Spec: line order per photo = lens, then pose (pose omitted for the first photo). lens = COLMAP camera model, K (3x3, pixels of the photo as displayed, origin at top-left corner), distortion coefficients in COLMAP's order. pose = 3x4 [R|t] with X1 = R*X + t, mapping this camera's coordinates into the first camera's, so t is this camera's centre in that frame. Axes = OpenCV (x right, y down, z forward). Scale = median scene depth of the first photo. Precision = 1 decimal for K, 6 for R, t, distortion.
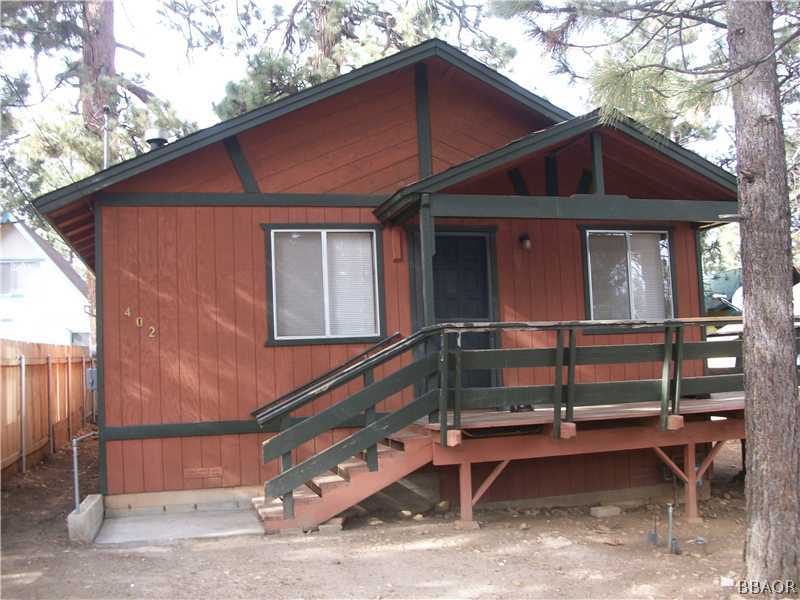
lens RADIAL K [[839.1, 0, 400.0], [0, 839.1, 300.0], [0, 0, 1]] dist [-0.099260, -0.004115]
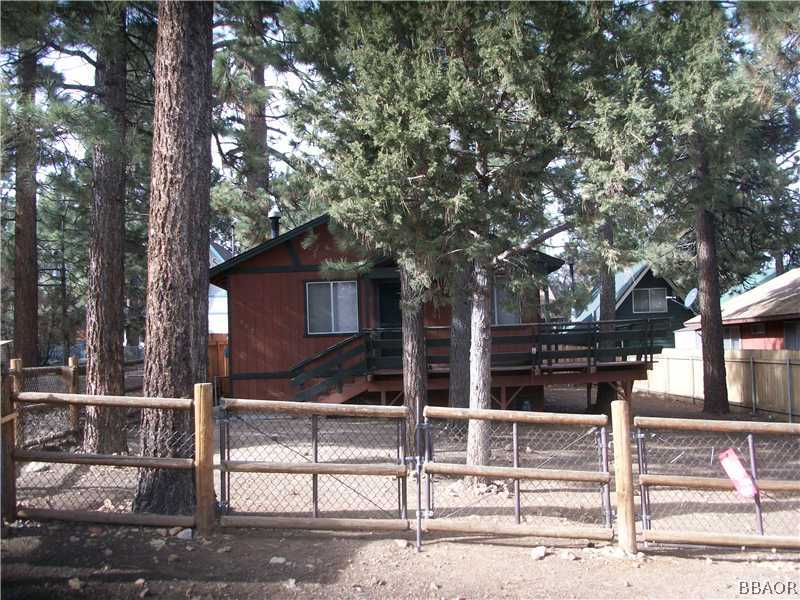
lens RADIAL K [[839.1, 0, 400.0], [0, 839.1, 300.0], [0, 0, 1]] dist [-0.099260, -0.004115]
pose [[0.972135, -0.006374, -0.234337, 0.585499], [0.014781, 0.999308, 0.034134, -0.110365], [0.233957, -0.036647, 0.971556, -1.031151]]
